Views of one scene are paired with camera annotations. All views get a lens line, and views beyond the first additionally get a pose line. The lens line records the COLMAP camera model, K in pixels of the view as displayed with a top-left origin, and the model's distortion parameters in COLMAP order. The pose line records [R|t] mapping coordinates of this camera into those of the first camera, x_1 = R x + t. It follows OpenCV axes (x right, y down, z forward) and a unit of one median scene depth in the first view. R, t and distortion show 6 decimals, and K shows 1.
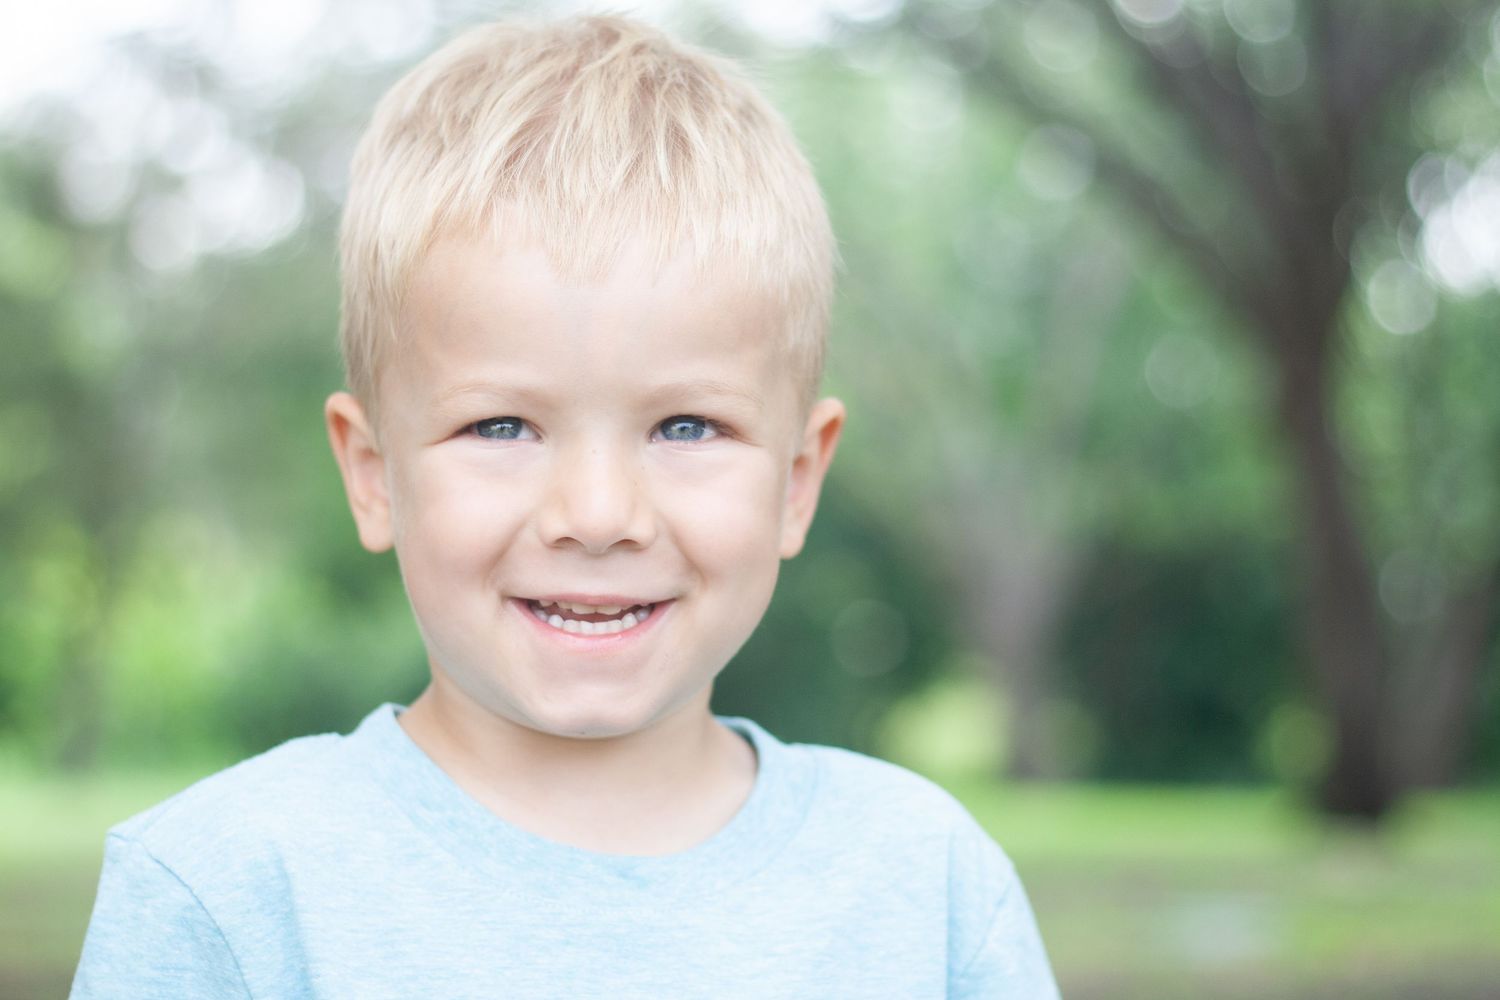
lens RADIAL K [[3565.1, 0, 748.9], [0, 3565.1, 500.9], [0, 0, 1]] dist [-0.086005, 0.000000]
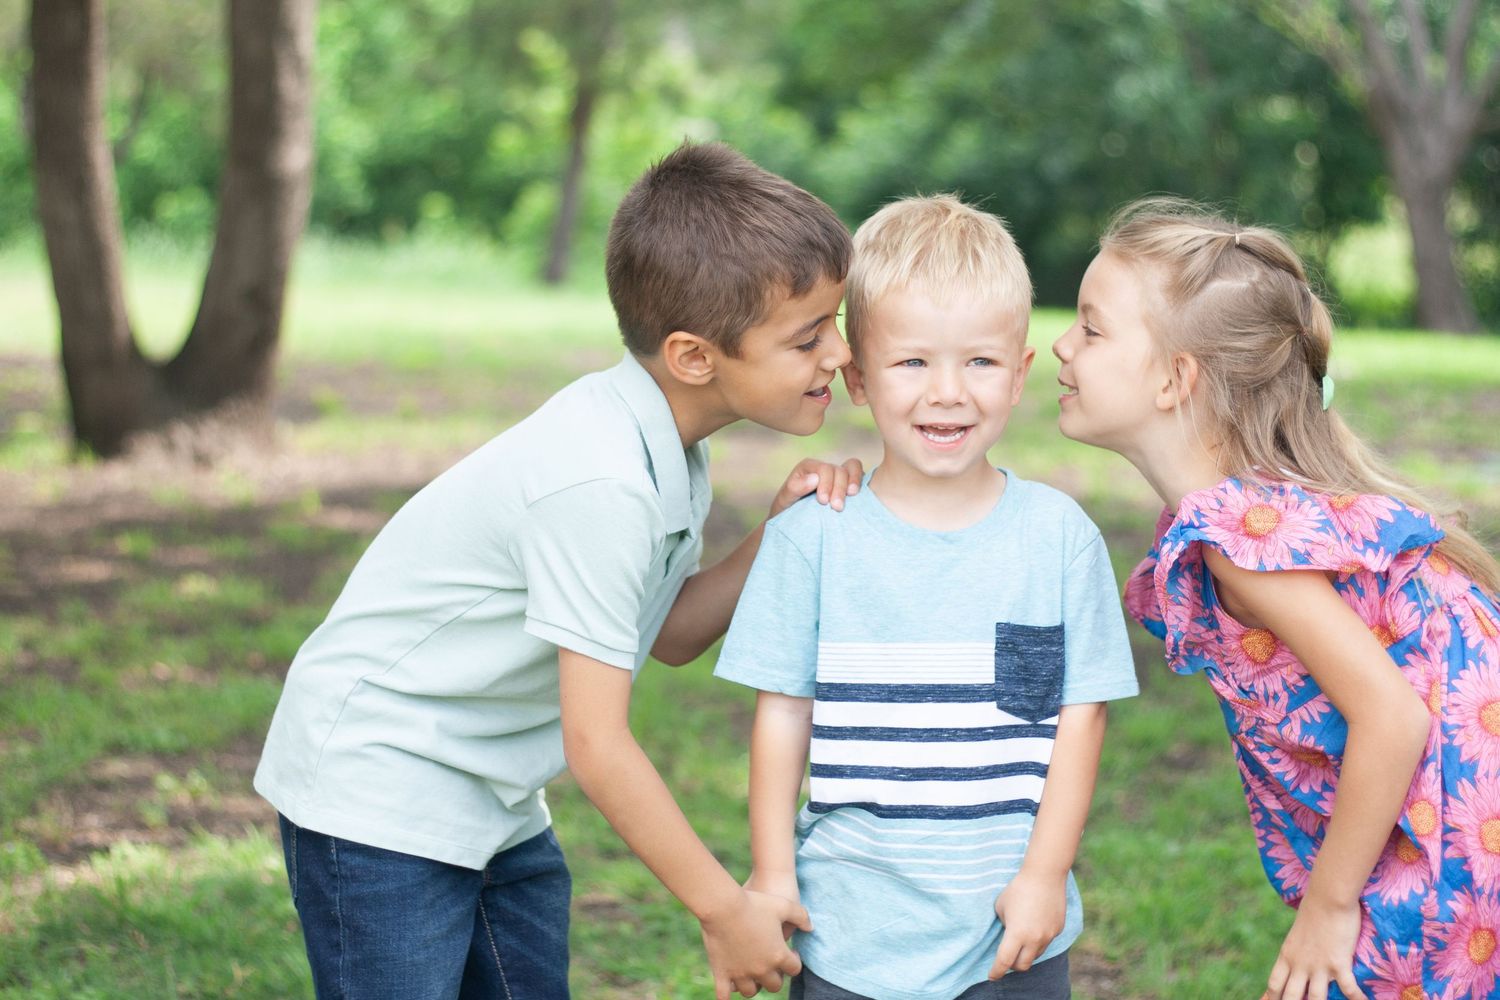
lens RADIAL K [[3565.1, 0, 751.7], [0, 3565.1, 499.2], [0, 0, 1]] dist [-0.086005, 0.000000]
pose [[0.999616, -0.002406, -0.027613, -0.115884], [0.003420, 0.999319, 0.036736, -0.016251], [0.027506, -0.036817, 0.998943, -1.709685]]
